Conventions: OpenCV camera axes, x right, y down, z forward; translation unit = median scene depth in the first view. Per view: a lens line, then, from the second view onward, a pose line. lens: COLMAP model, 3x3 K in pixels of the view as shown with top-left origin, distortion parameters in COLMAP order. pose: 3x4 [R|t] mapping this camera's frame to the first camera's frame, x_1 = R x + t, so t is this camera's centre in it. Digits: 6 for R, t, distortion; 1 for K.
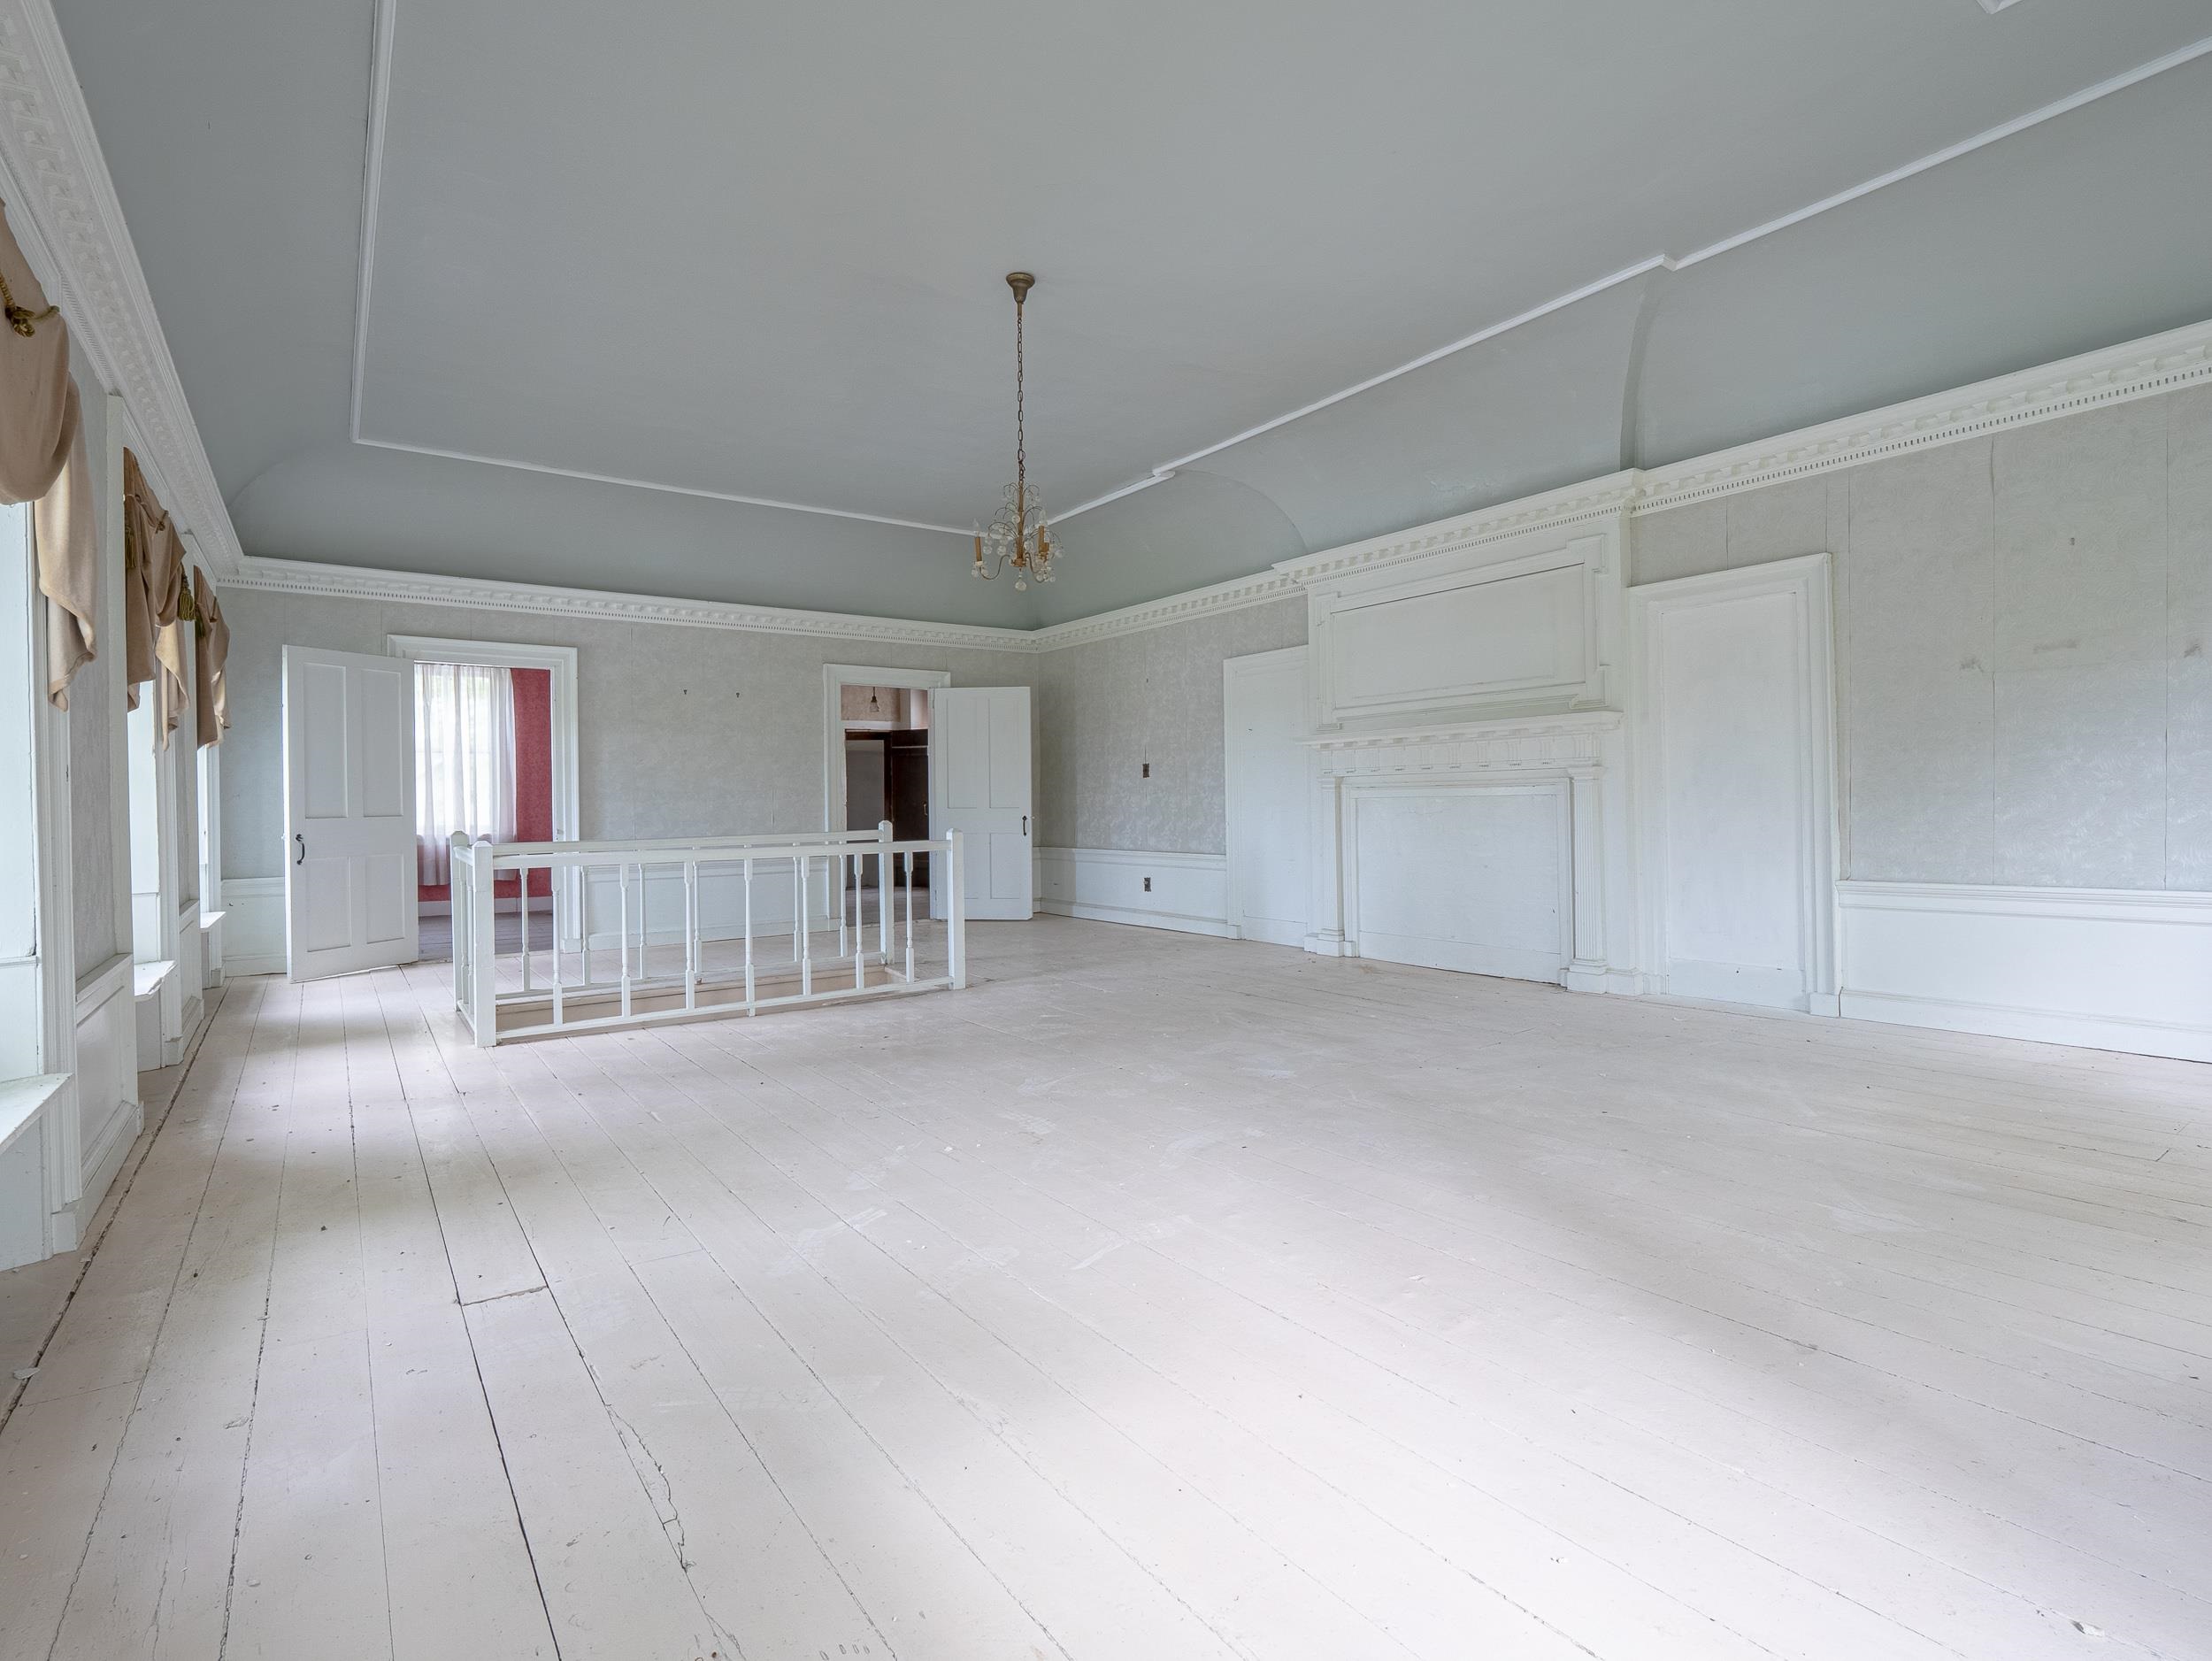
lens RADIAL K [[1093.0, 0, 1108.4], [0, 1093.0, 802.2], [0, 0, 1]] dist [-0.012955, -0.001335]
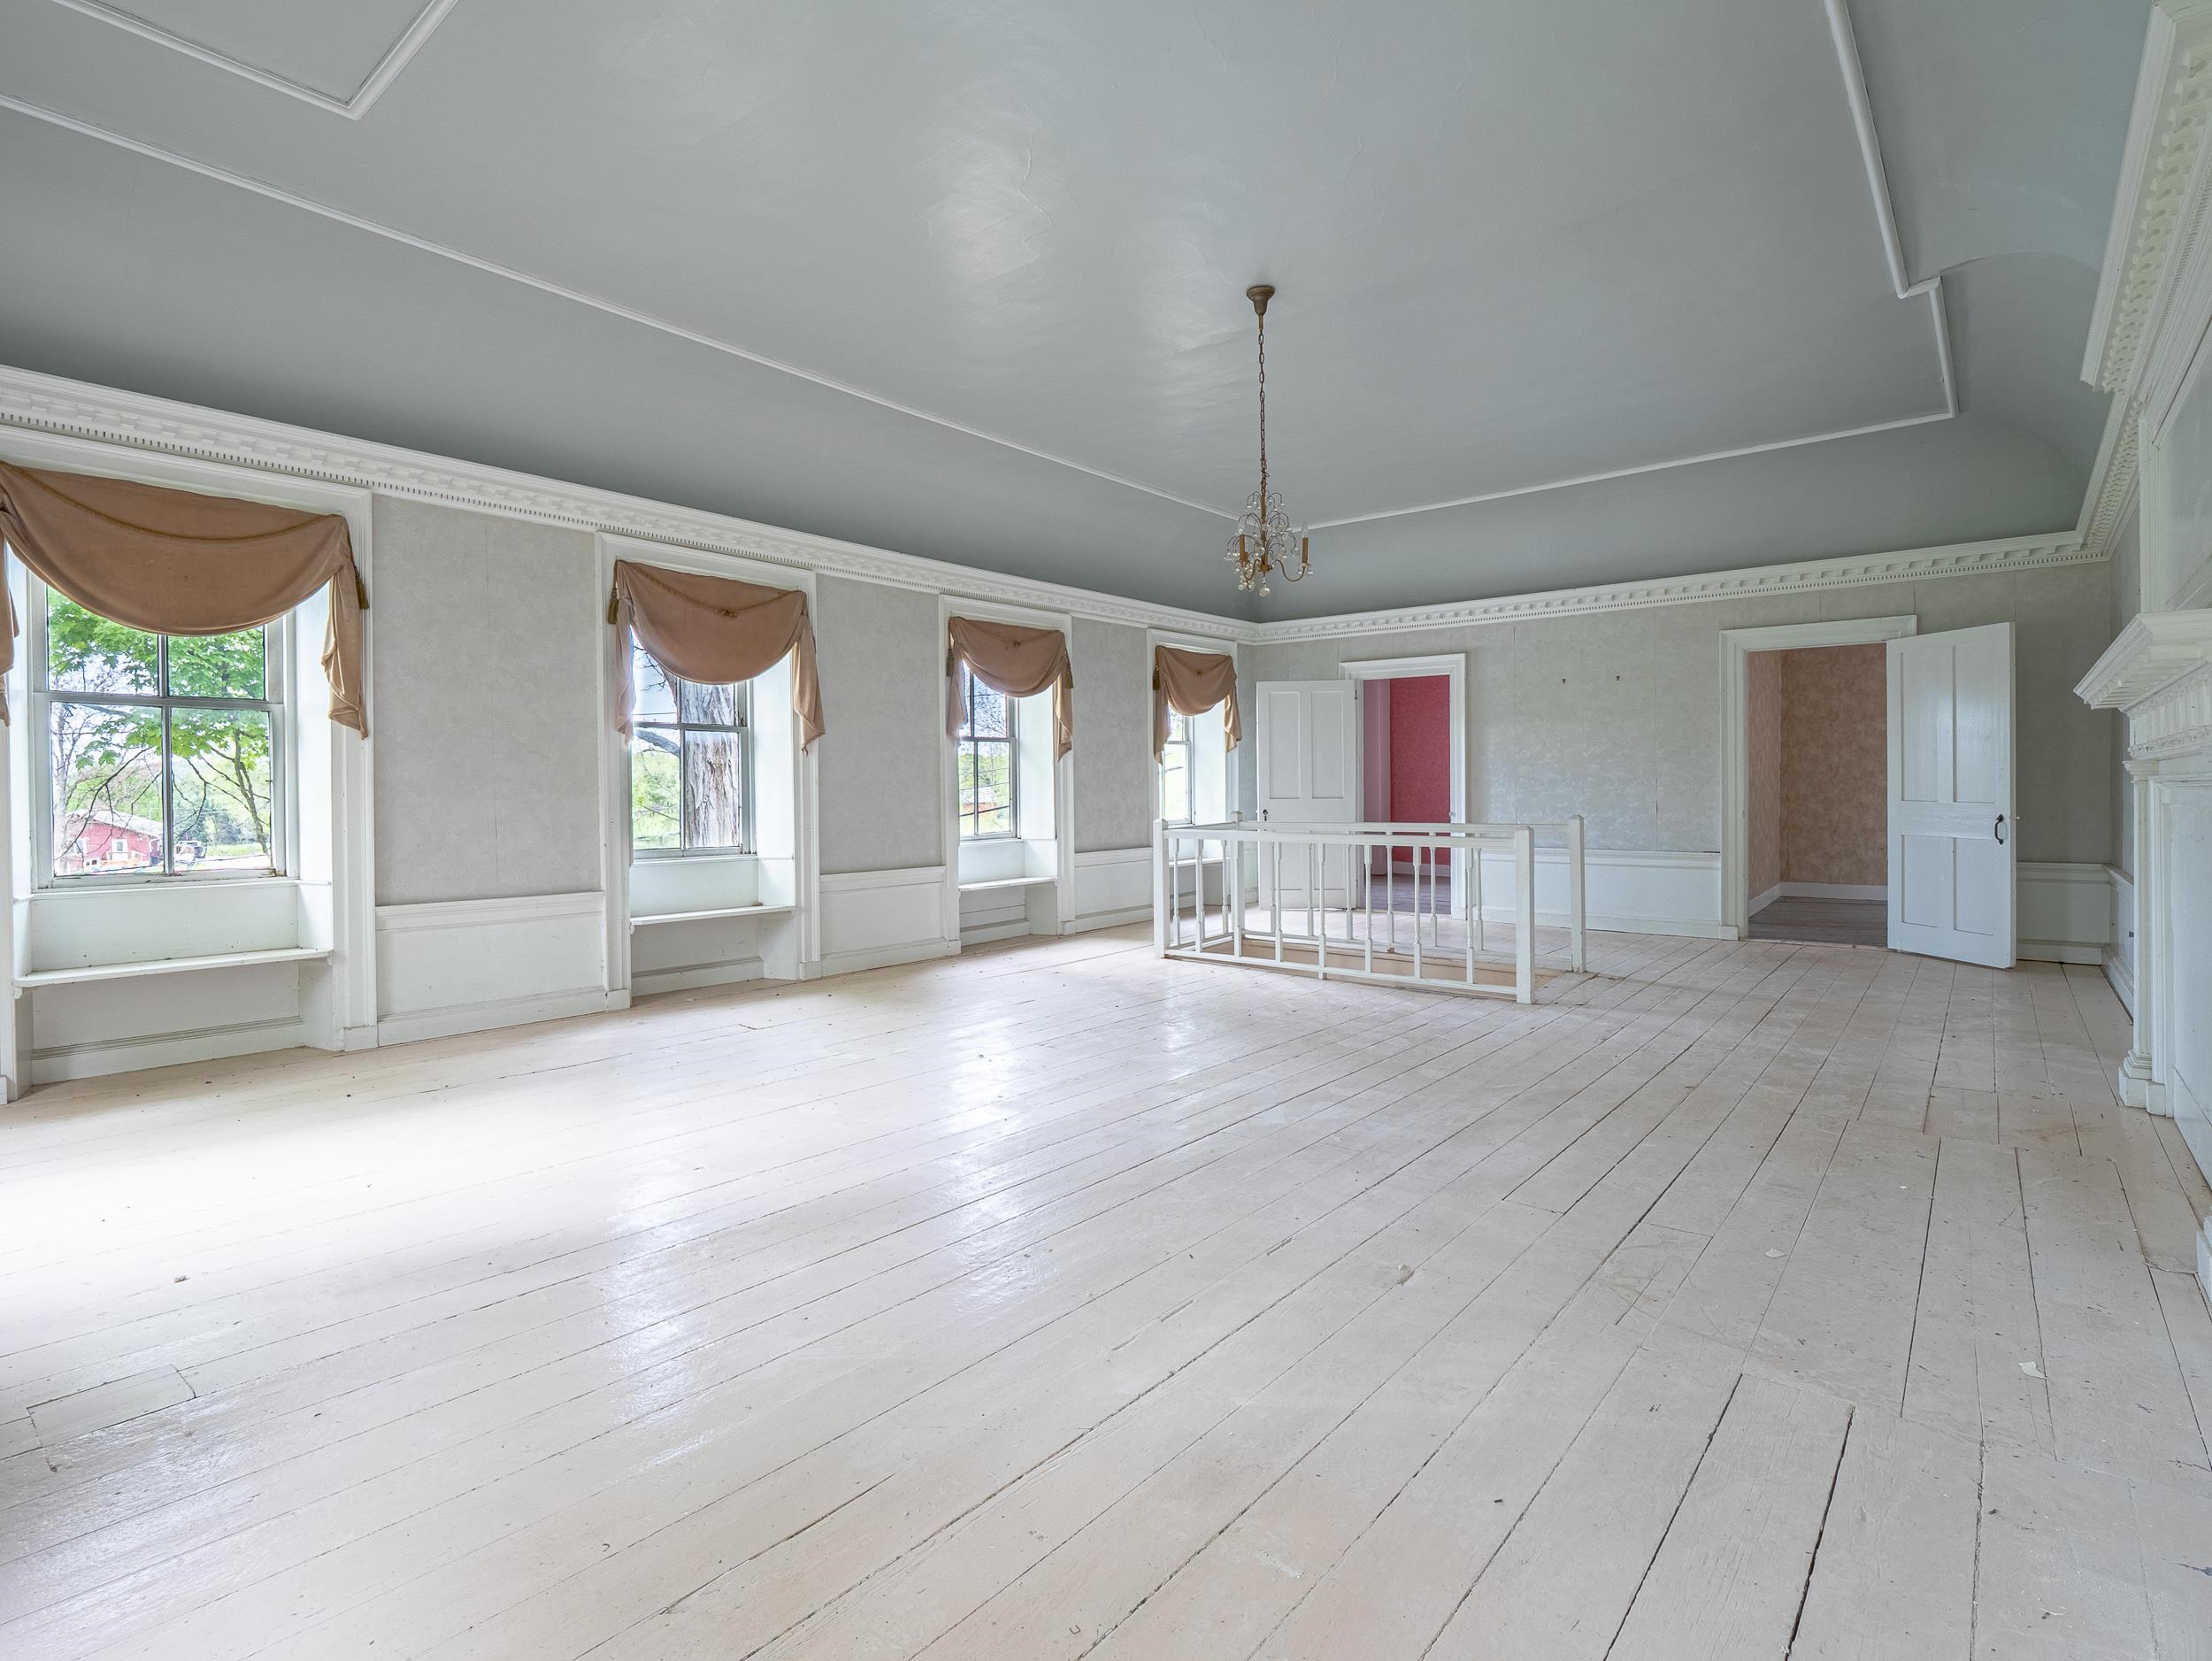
lens RADIAL K [[1081.0, 0, 1091.8], [0, 1081.0, 800.2], [0, 0, 1]] dist [-0.003062, -0.000511]
pose [[0.233229, 0.021233, -0.972190, 0.522980], [0.001569, 0.999752, 0.022211, -0.014097], [0.972421, -0.006706, 0.233138, 0.358588]]
